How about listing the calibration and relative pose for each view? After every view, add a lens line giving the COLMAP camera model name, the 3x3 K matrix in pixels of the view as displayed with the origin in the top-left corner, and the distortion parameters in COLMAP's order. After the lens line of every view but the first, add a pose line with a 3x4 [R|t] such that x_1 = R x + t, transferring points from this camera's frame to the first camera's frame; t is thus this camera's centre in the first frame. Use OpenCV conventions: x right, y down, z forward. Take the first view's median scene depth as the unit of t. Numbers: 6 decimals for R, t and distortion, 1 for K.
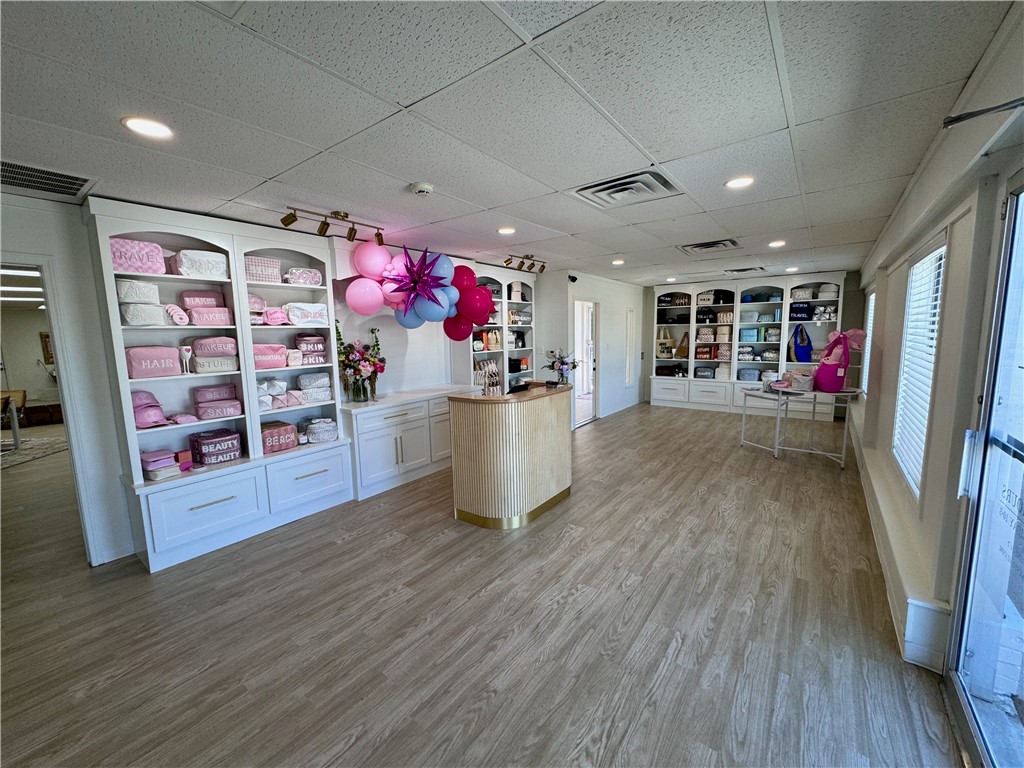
lens RADIAL K [[408.9, 0, 511.5], [0, 408.9, 383.1], [0, 0, 1]] dist [-0.005025, -0.000032]
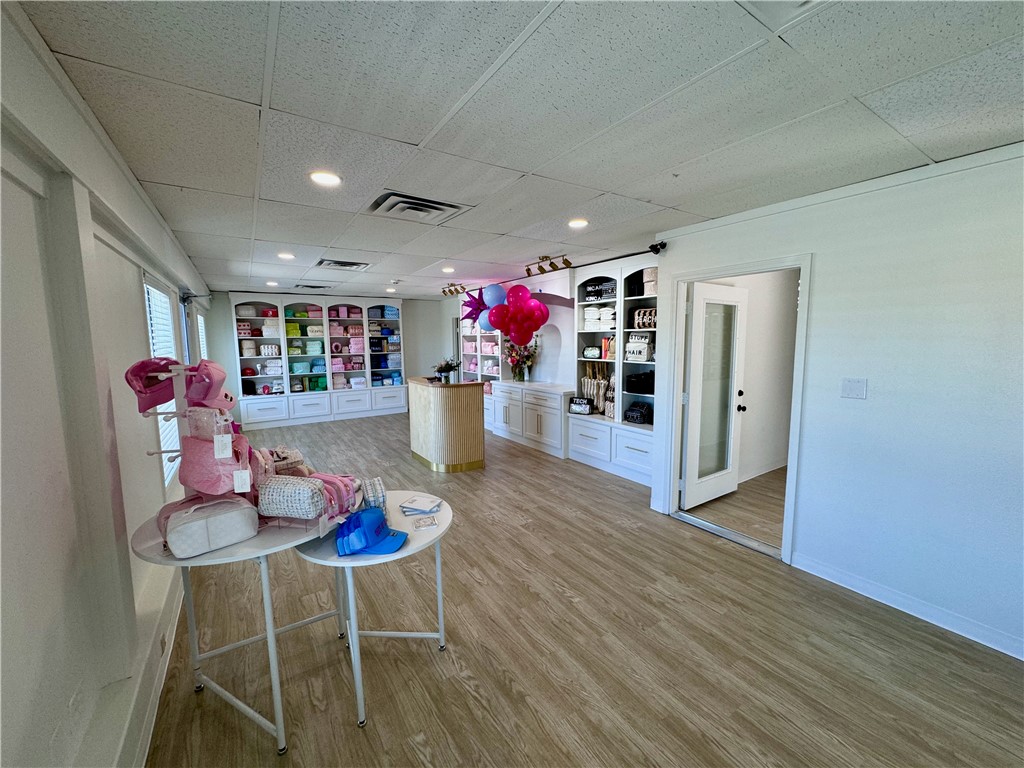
lens RADIAL K [[408.9, 0, 511.7], [0, 408.9, 384.8], [0, 0, 1]] dist [-0.005025, -0.000032]
pose [[-0.330716, 0.133361, -0.934260, 1.207819], [-0.102139, 0.979092, 0.175916, -0.230216], [0.938187, 0.153603, -0.310180, 1.583239]]
